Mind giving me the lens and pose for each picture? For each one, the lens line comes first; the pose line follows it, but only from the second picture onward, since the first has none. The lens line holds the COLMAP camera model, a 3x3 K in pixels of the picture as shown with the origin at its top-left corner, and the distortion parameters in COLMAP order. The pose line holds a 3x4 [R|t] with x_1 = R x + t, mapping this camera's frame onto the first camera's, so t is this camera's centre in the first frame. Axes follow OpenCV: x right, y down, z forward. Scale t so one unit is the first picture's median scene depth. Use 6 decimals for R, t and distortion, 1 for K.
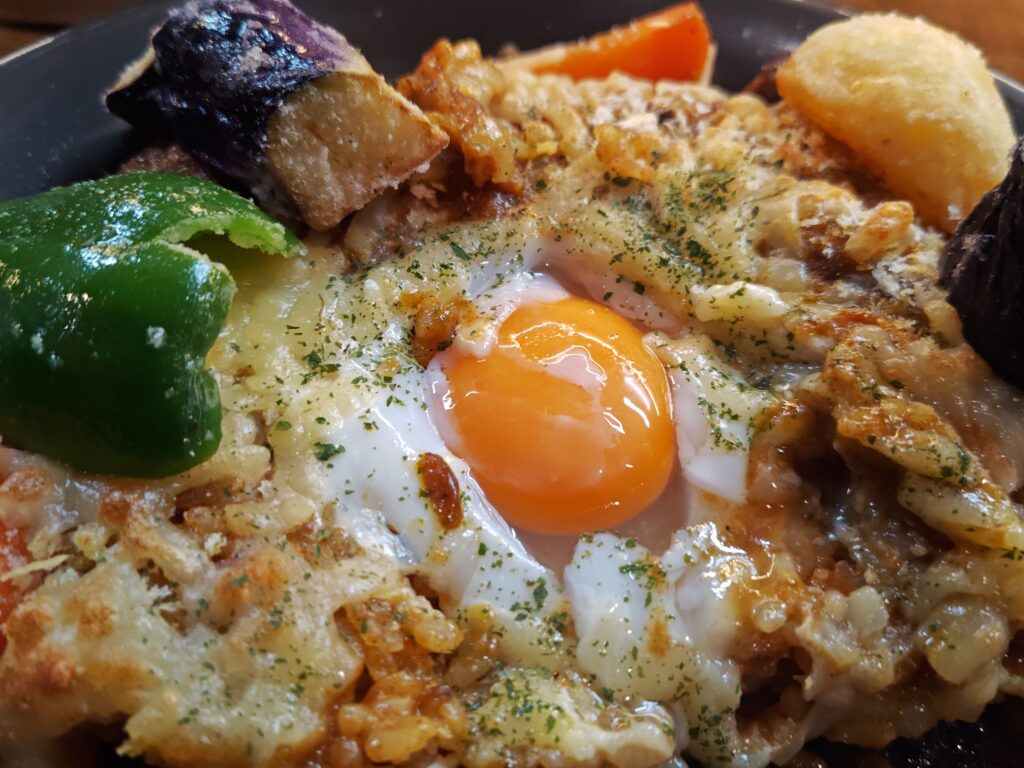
lens RADIAL K [[846.3, 0, 512.0], [0, 846.3, 384.0], [0, 0, 1]] dist [-0.021100, 0.001007]
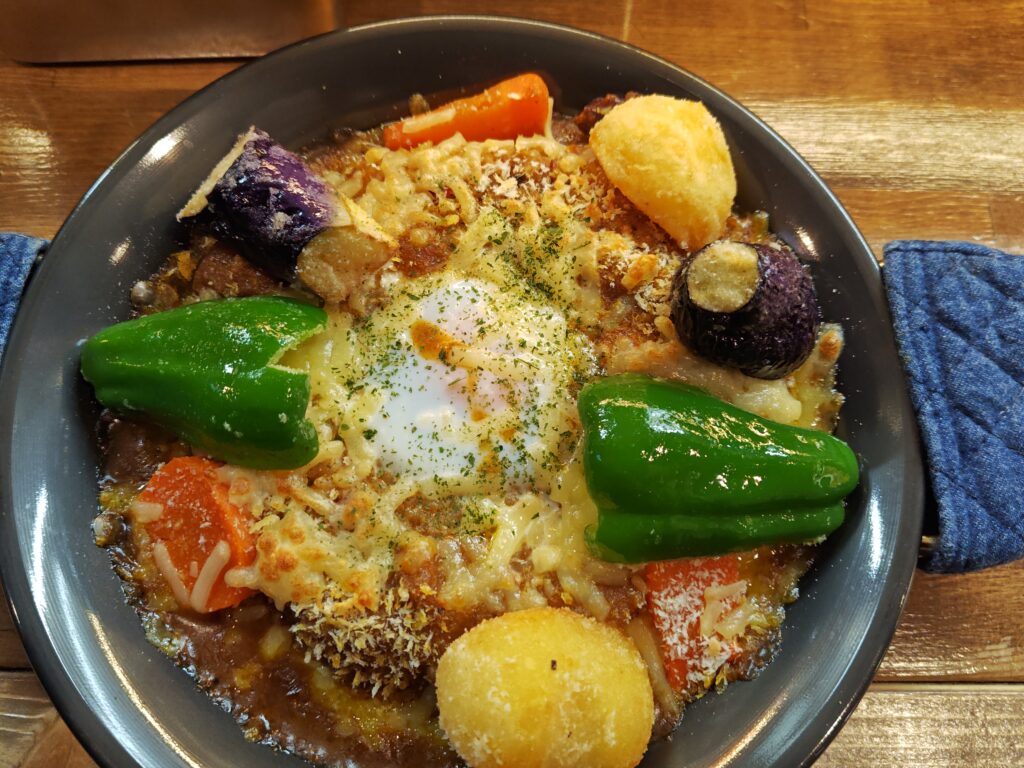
lens RADIAL K [[846.3, 0, 512.0], [0, 846.3, 384.0], [0, 0, 1]] dist [-0.021100, 0.001007]
pose [[0.989182, -0.138576, 0.048126, 0.033894], [0.112777, 0.928184, 0.354620, -0.602530], [-0.093812, -0.345356, 0.933771, -0.749370]]
